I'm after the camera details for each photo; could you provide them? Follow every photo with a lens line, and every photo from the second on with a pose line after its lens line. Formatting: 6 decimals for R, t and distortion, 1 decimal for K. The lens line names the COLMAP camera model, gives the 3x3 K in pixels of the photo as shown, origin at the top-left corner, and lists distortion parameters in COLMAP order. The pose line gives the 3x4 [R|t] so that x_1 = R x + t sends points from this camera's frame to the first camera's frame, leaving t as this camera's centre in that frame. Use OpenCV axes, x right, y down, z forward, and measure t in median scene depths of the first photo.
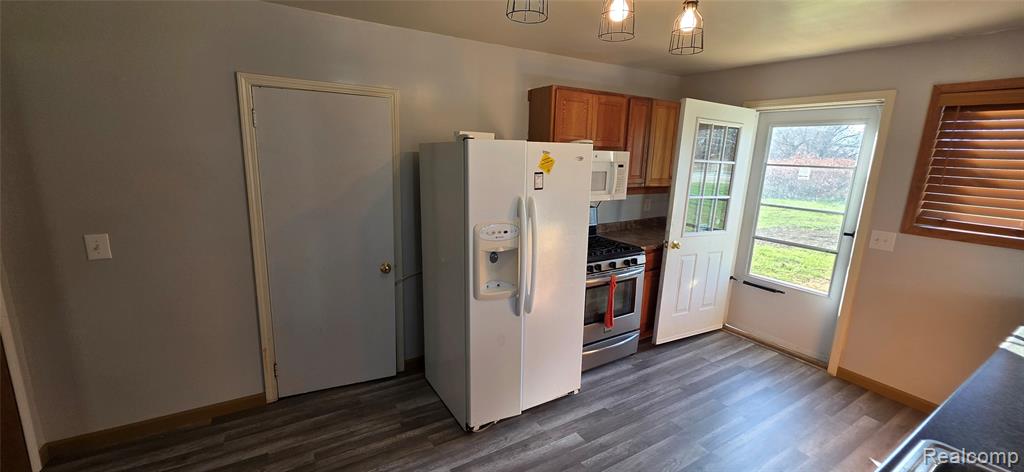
lens RADIAL K [[410.4, 0, 512.0], [0, 410.4, 236.0], [0, 0, 1]] dist [0.000278, 0.000072]
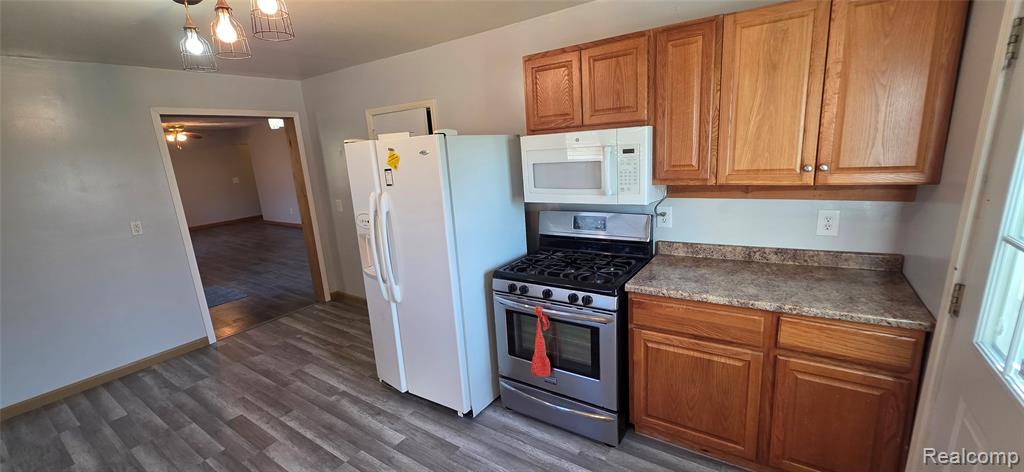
lens RADIAL K [[408.1, 0, 512.0], [0, 408.1, 236.0], [0, 0, 1]] dist [0.000055, -0.000078]
pose [[0.403908, 0.149036, -0.902578, 1.004660], [-0.108174, 0.987499, 0.114650, -0.123357], [0.908381, 0.051327, 0.414981, 0.760536]]
